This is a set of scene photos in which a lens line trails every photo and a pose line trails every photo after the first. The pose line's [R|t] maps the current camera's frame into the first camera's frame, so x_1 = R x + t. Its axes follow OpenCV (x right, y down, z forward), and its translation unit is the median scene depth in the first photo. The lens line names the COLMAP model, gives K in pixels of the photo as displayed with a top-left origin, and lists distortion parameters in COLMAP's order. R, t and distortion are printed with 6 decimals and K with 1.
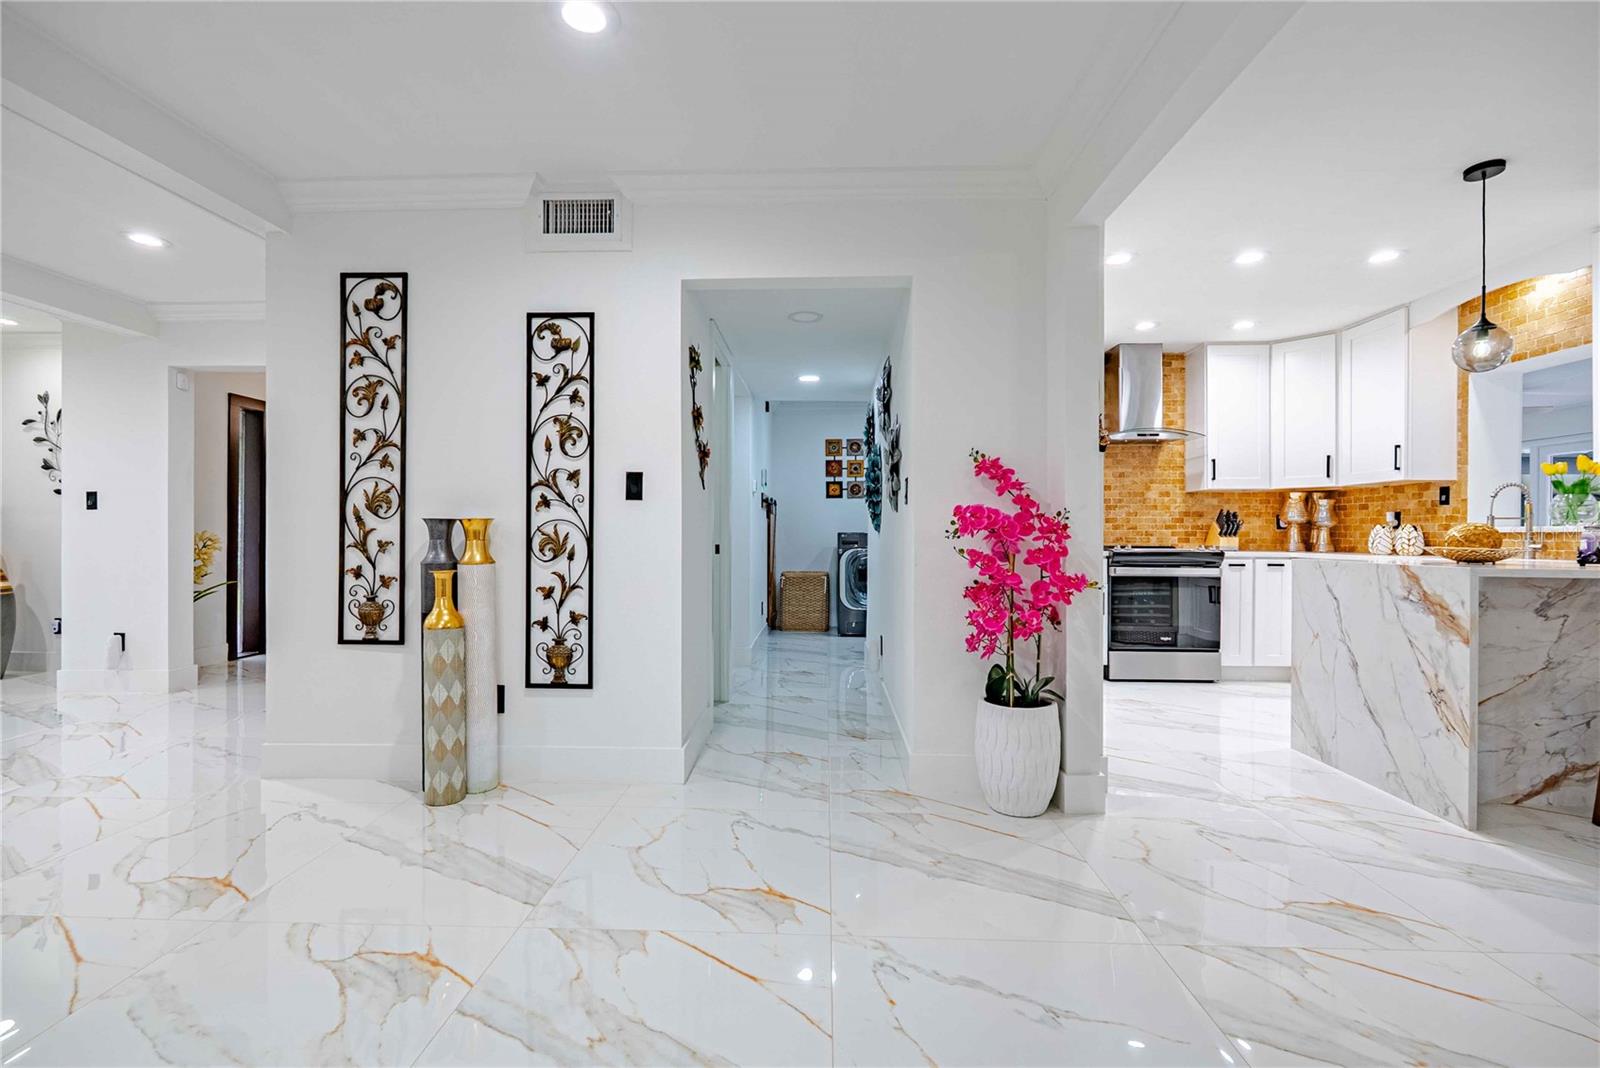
lens RADIAL K [[680.5, 0, 800.0], [0, 680.5, 534.0], [0, 0, 1]] dist [0.000735, 0.000005]
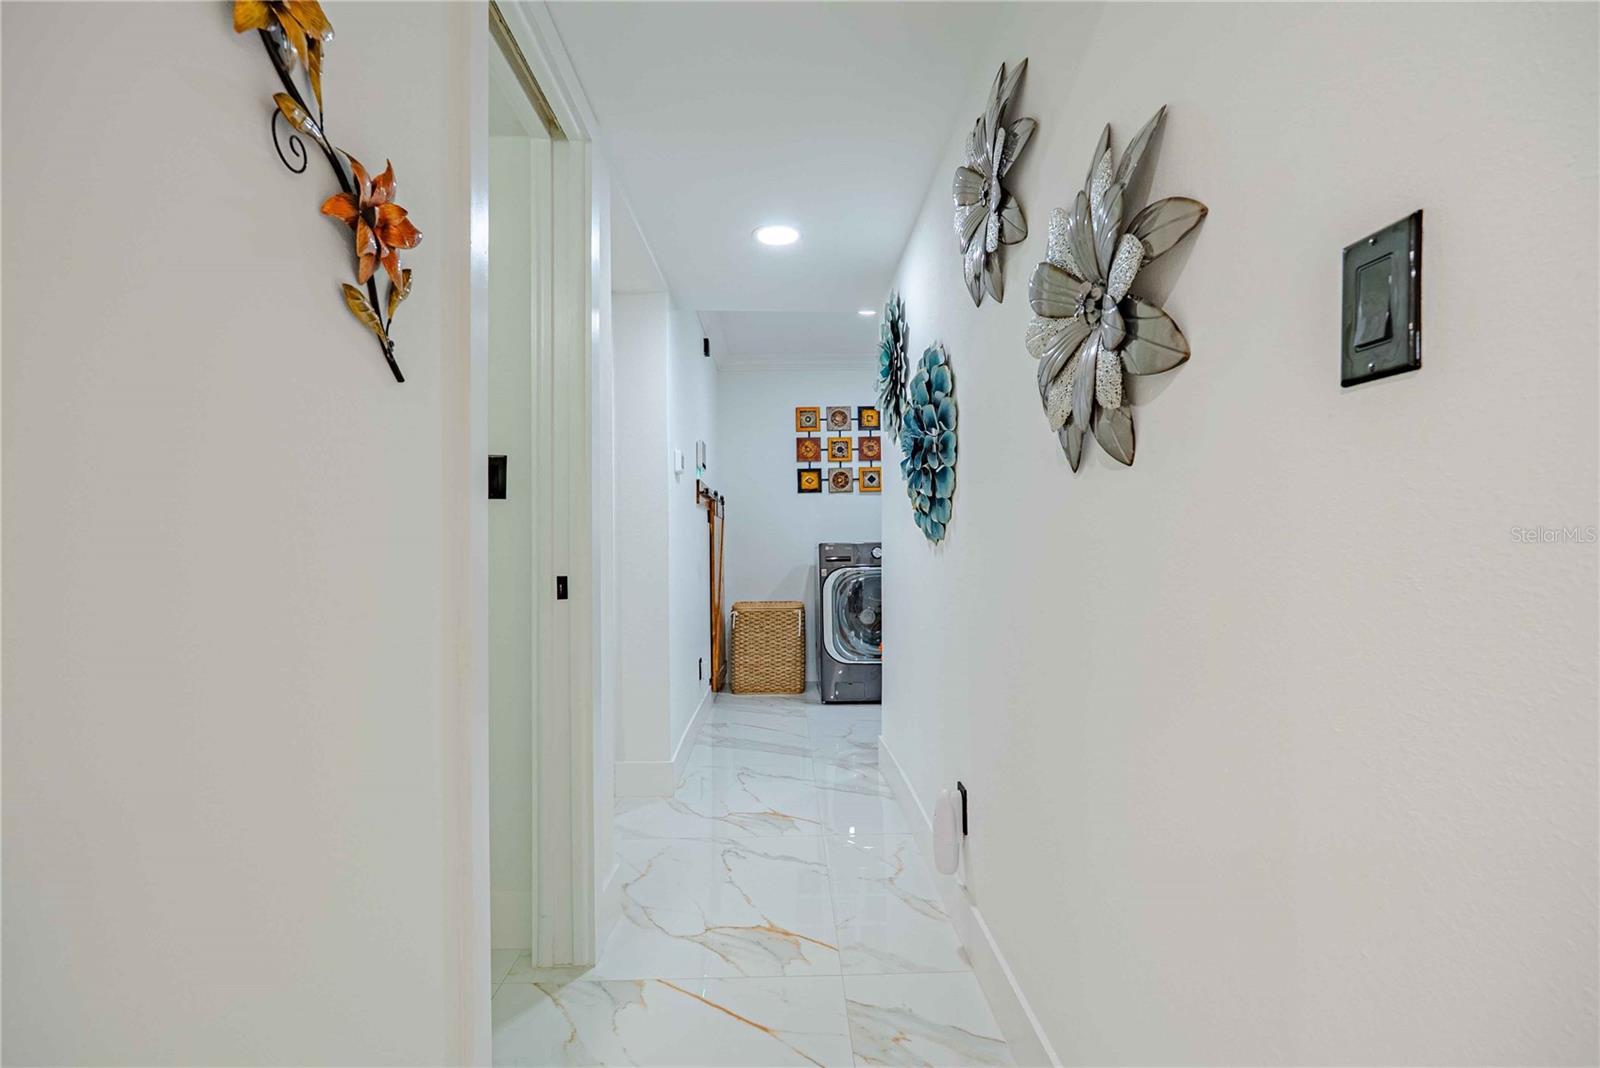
lens RADIAL K [[680.5, 0, 800.0], [0, 680.5, 534.0], [0, 0, 1]] dist [0.000735, 0.000005]
pose [[0.997874, -0.012008, 0.064054, -0.003347], [0.013098, 0.999776, -0.016627, -0.000547], [-0.063840, 0.017431, 0.997808, 0.323400]]
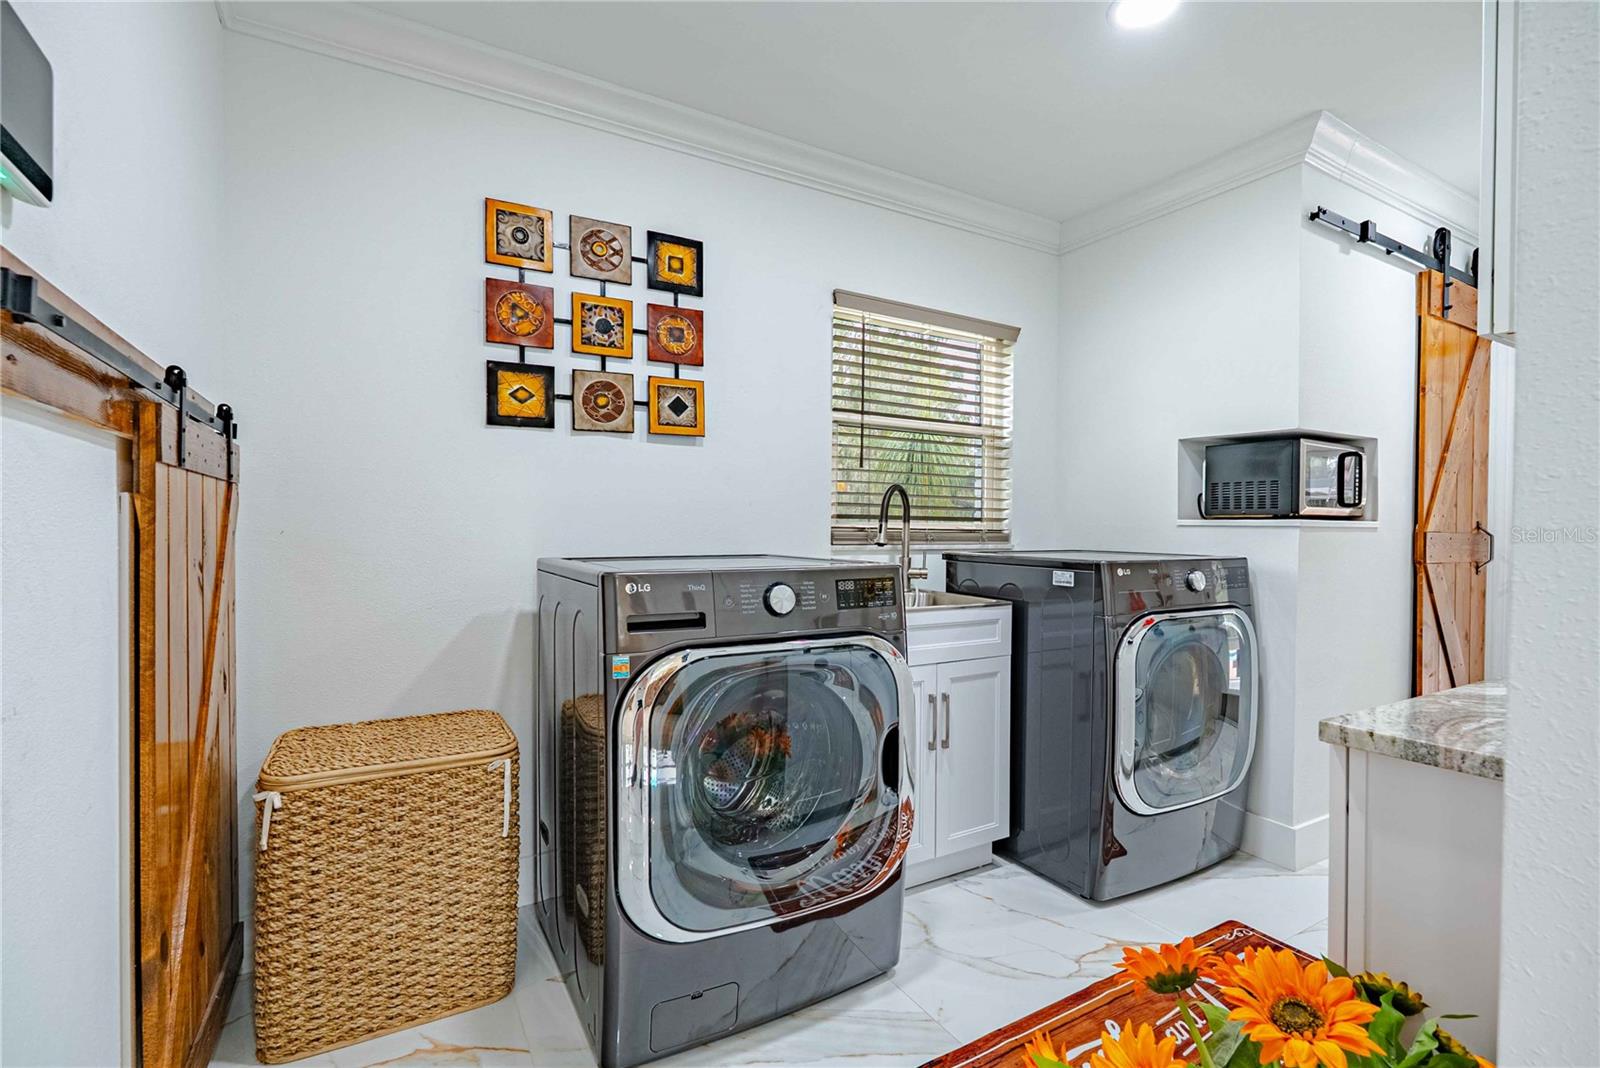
lens RADIAL K [[680.5, 0, 800.0], [0, 680.5, 534.0], [0, 0, 1]] dist [0.000735, 0.000005]
pose [[0.829504, -0.002901, 0.558494, -0.007480], [-0.003939, 0.999931, 0.011045, -0.014581], [-0.558488, -0.011361, 0.829435, 0.722642]]
